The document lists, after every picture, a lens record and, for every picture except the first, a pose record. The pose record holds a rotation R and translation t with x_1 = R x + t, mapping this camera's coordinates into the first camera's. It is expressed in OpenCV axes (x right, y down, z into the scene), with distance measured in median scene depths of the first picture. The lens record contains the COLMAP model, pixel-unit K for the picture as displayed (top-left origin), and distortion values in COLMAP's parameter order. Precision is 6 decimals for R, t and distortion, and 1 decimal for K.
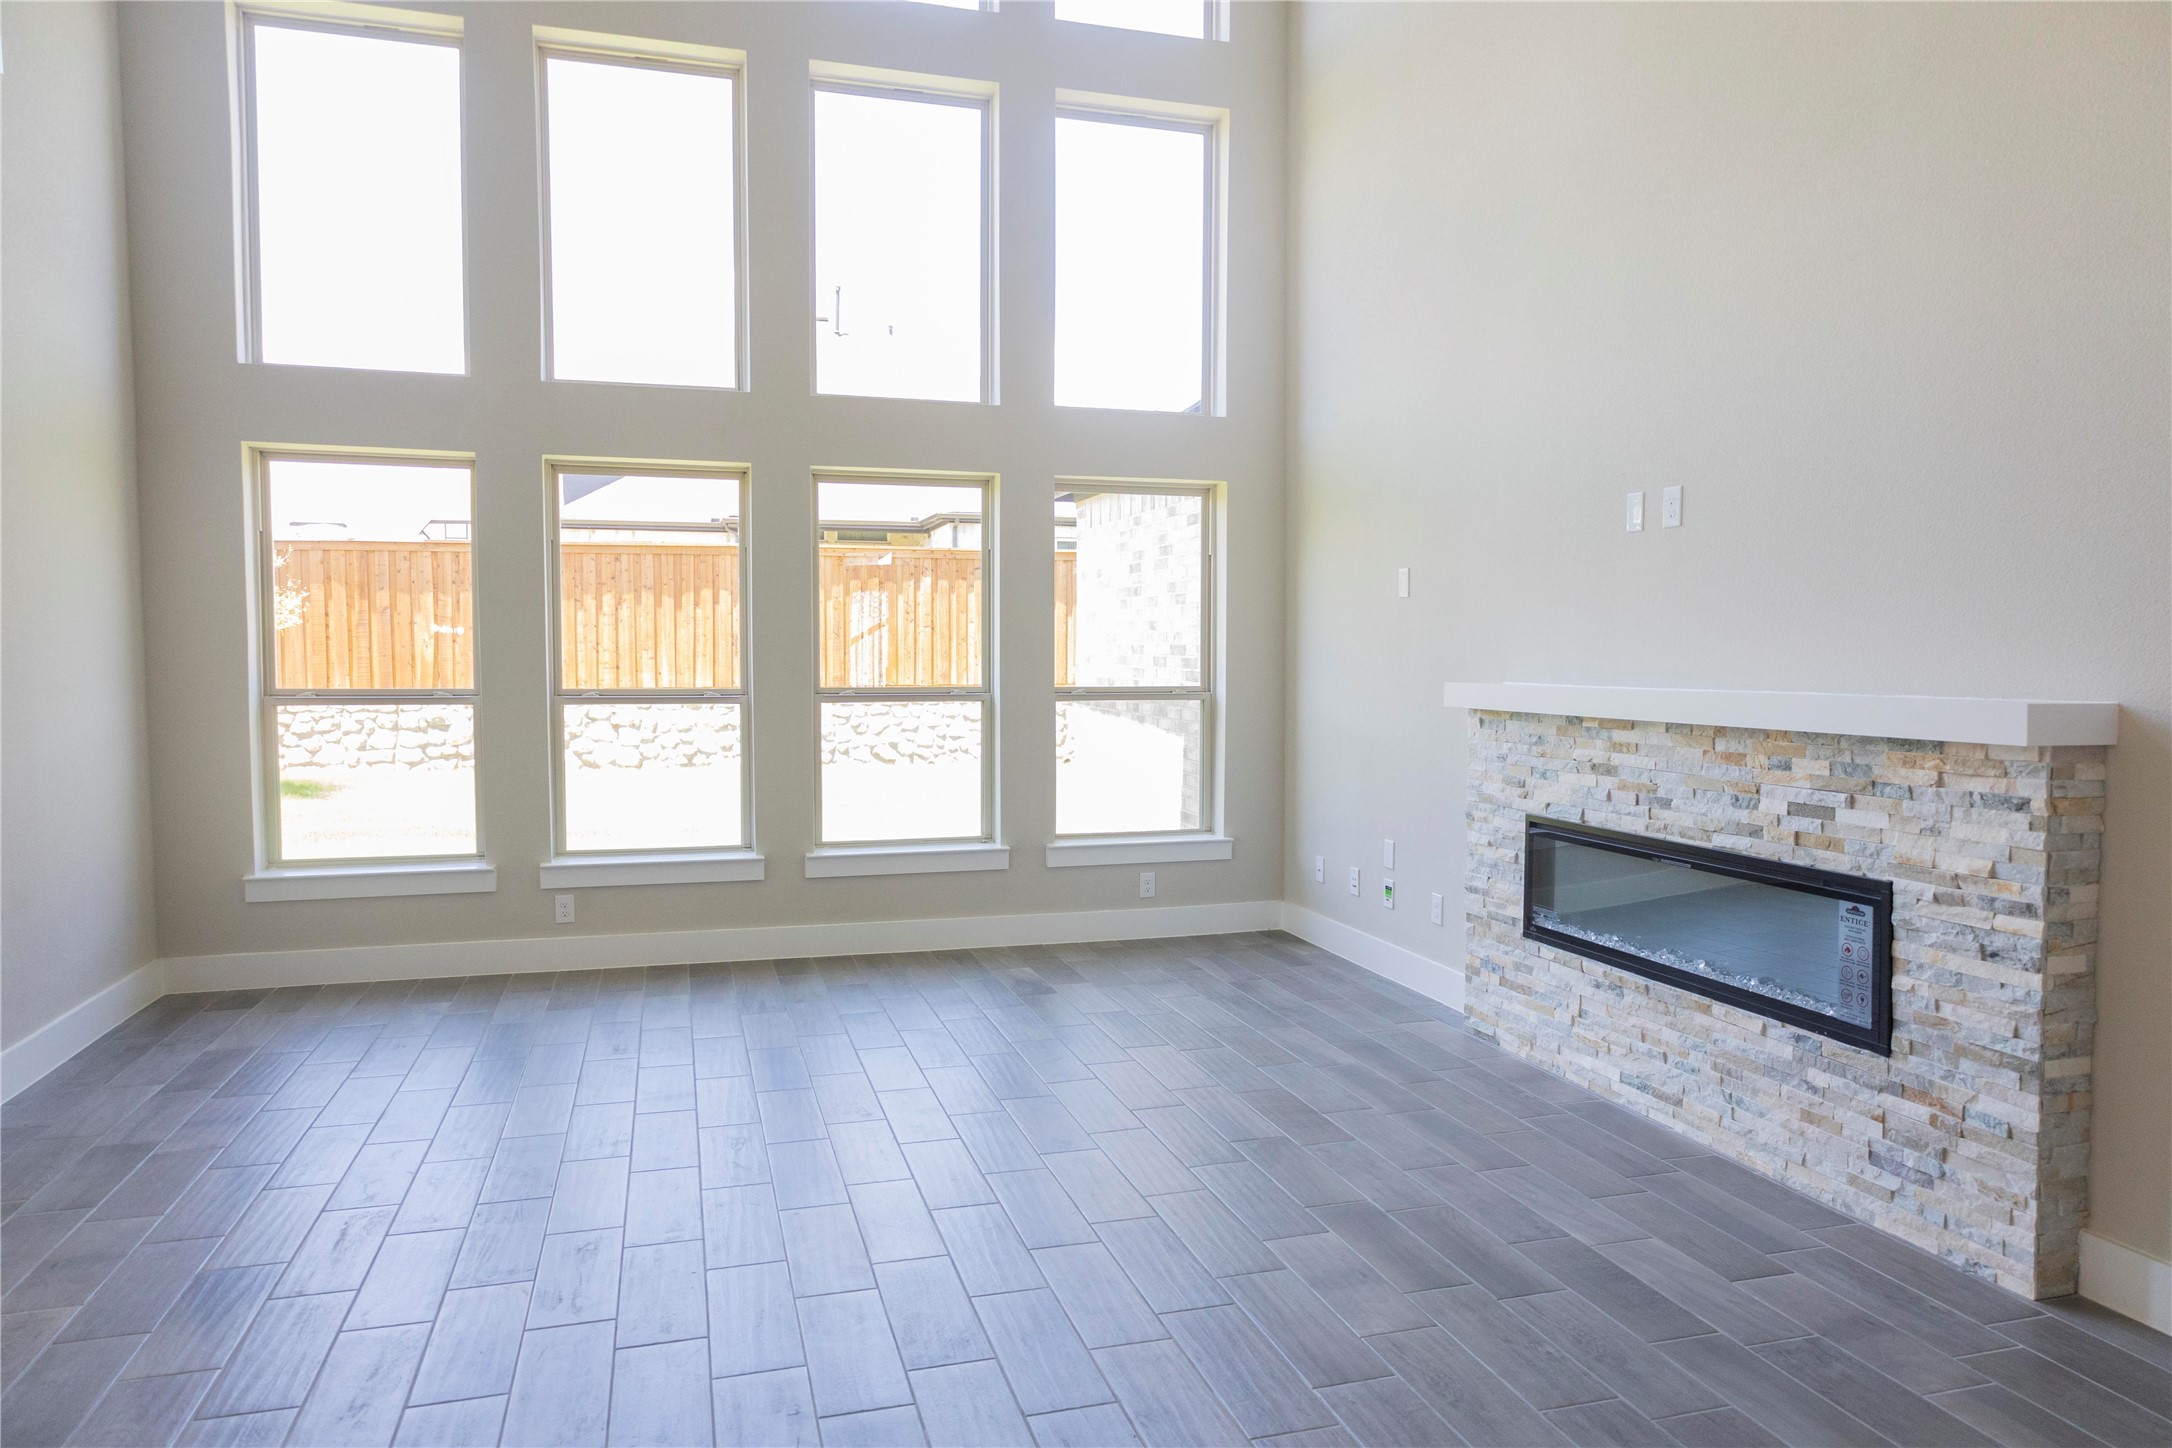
lens RADIAL K [[1406.7, 0, 1085.7], [0, 1406.7, 724.9], [0, 0, 1]] dist [0.000505, 0.004326]
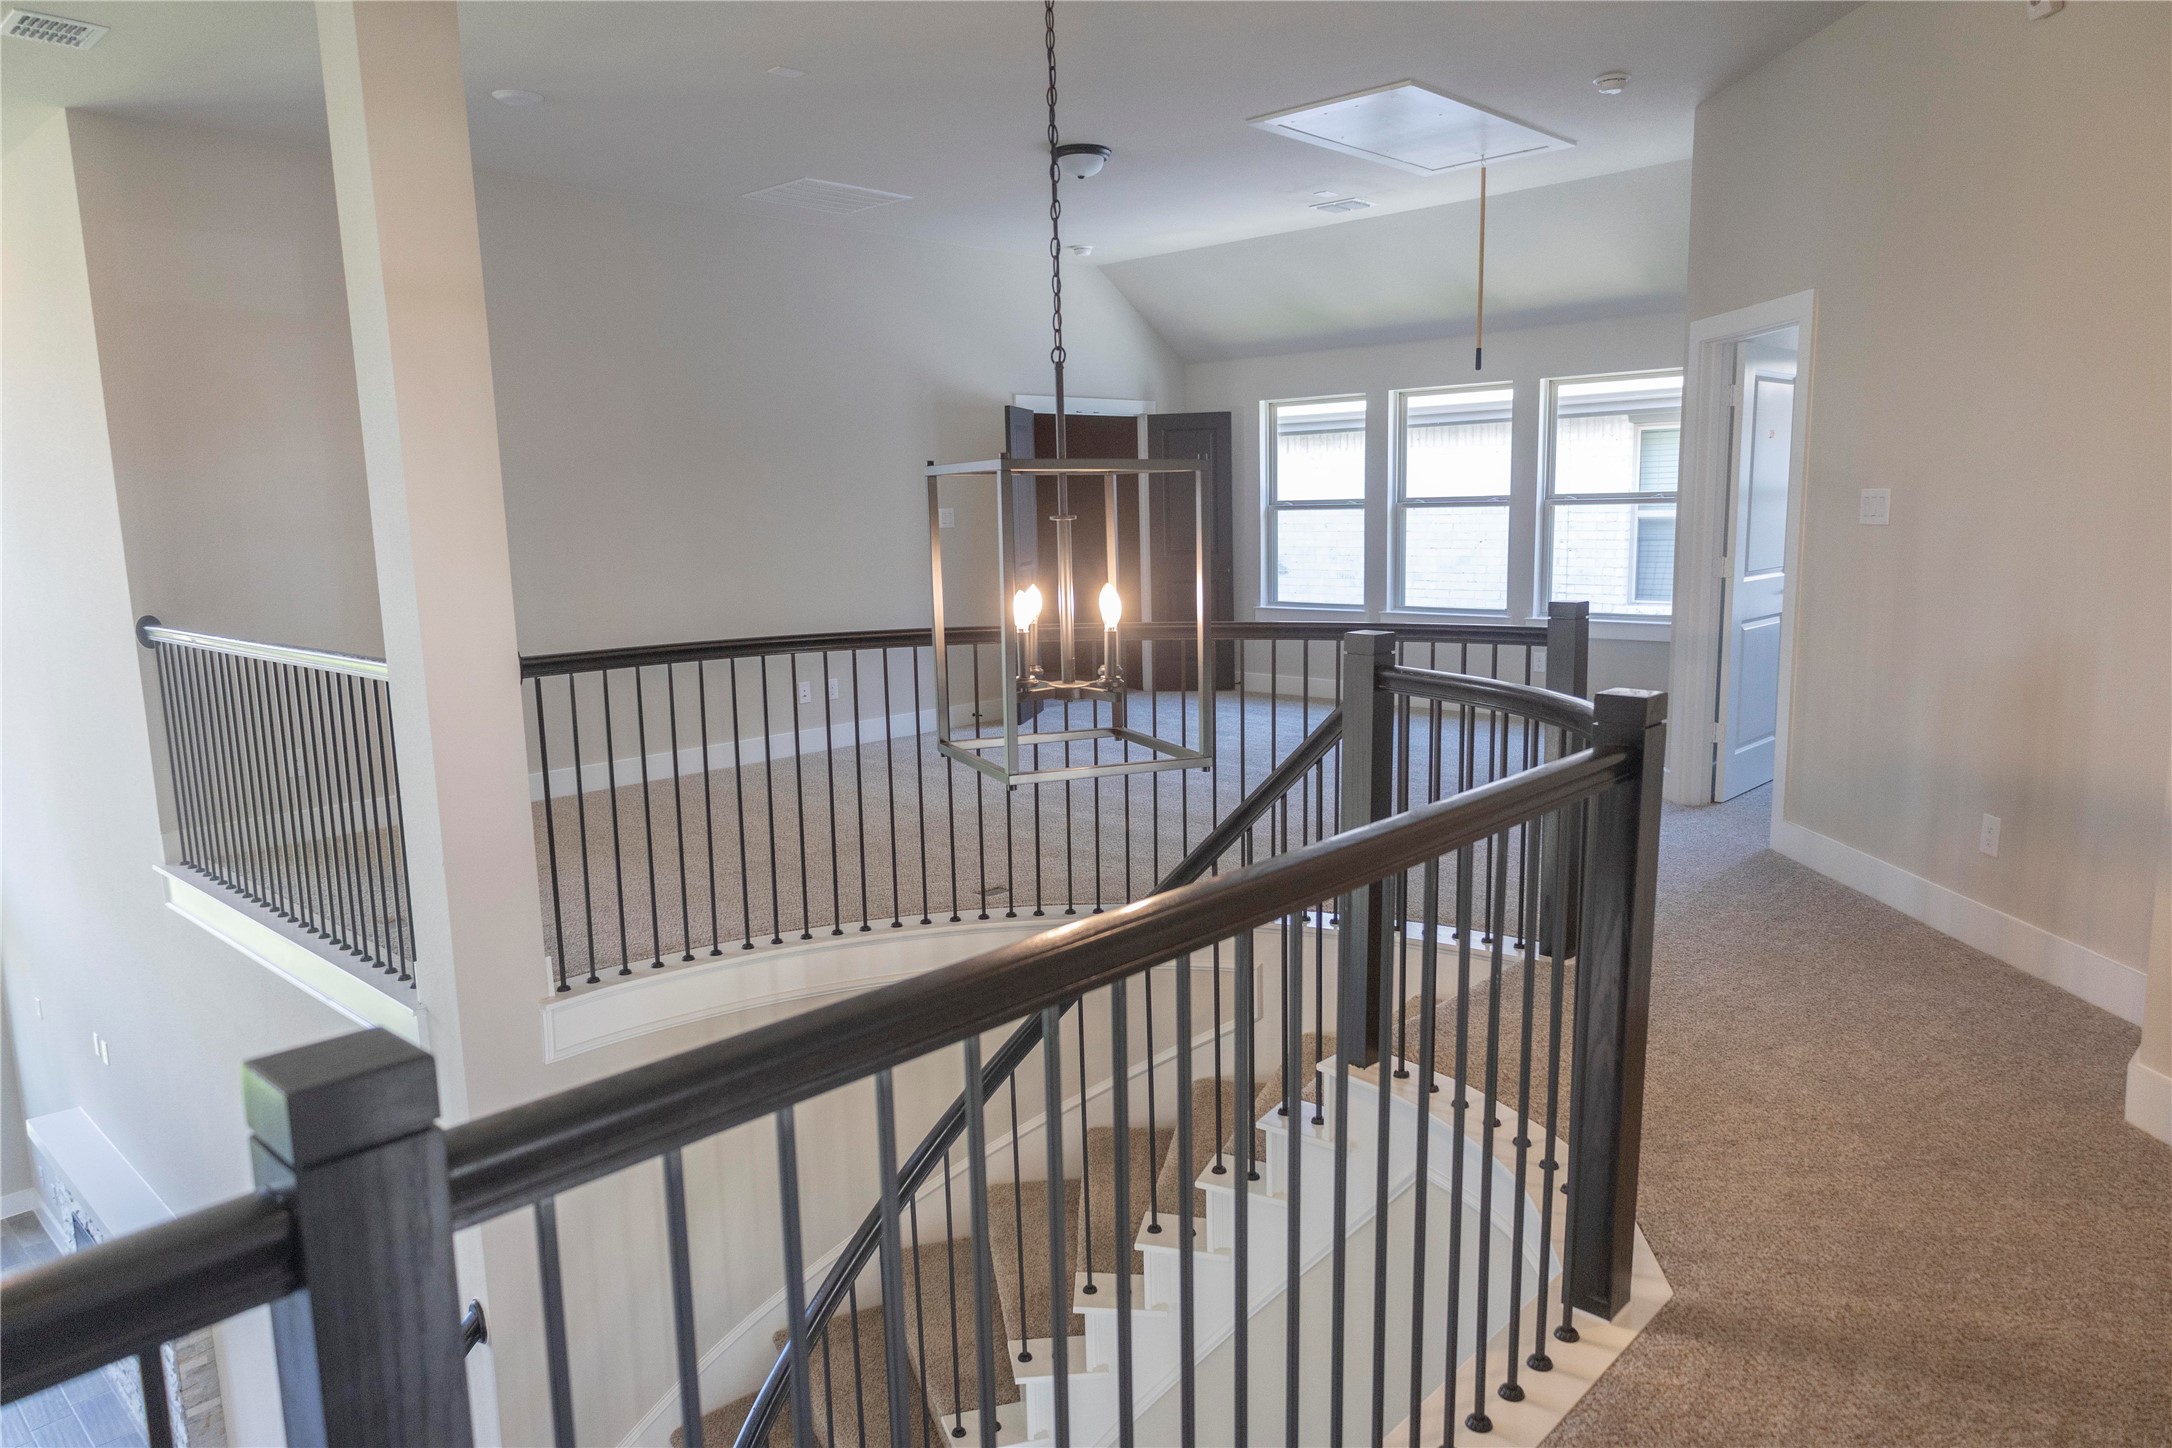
lens RADIAL K [[1406.7, 0, 1102.2], [0, 1406.7, 731.2], [0, 0, 1]] dist [0.000505, 0.004326]
pose [[0.858161, -0.102275, 0.503090, 0.528283], [0.050591, 0.992033, 0.115376, -0.562575], [-0.510882, -0.073560, 0.856498, -0.860041]]
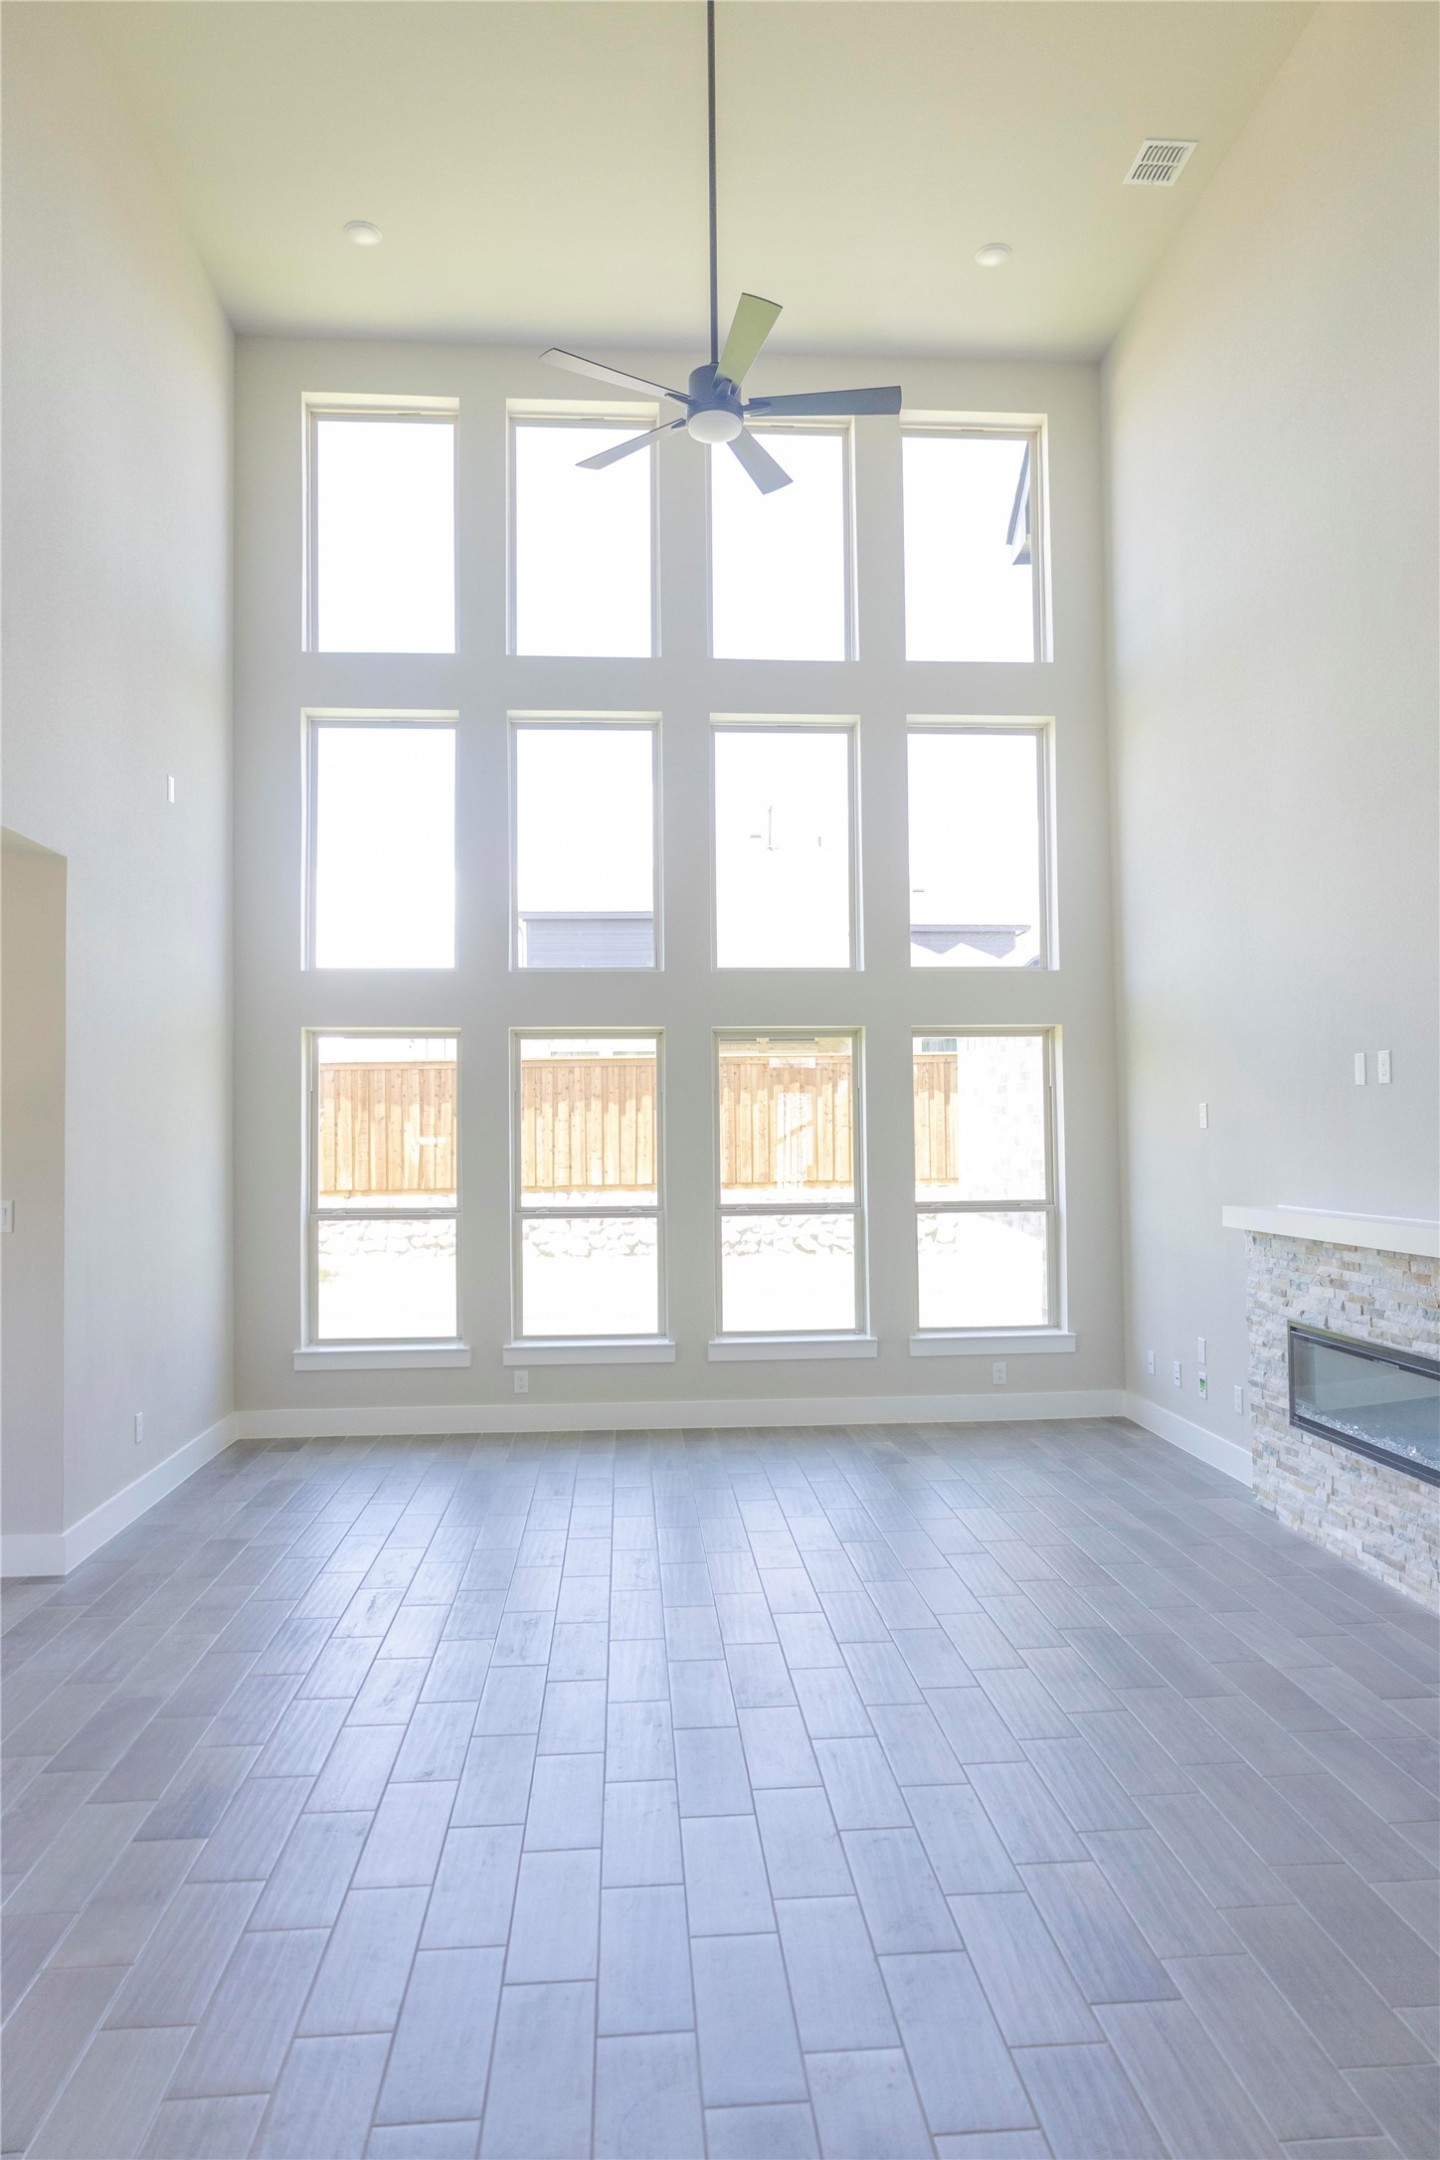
lens RADIAL K [[1398.9, 0, 726.3], [0, 1398.9, 1072.0], [0, 0, 1]] dist [0.000505, 0.004326]
pose [[0.977196, -0.022467, -0.211145, 0.097108], [0.002079, 0.995351, -0.096289, -0.029661], [0.212327, 0.093654, 0.972700, -0.249862]]
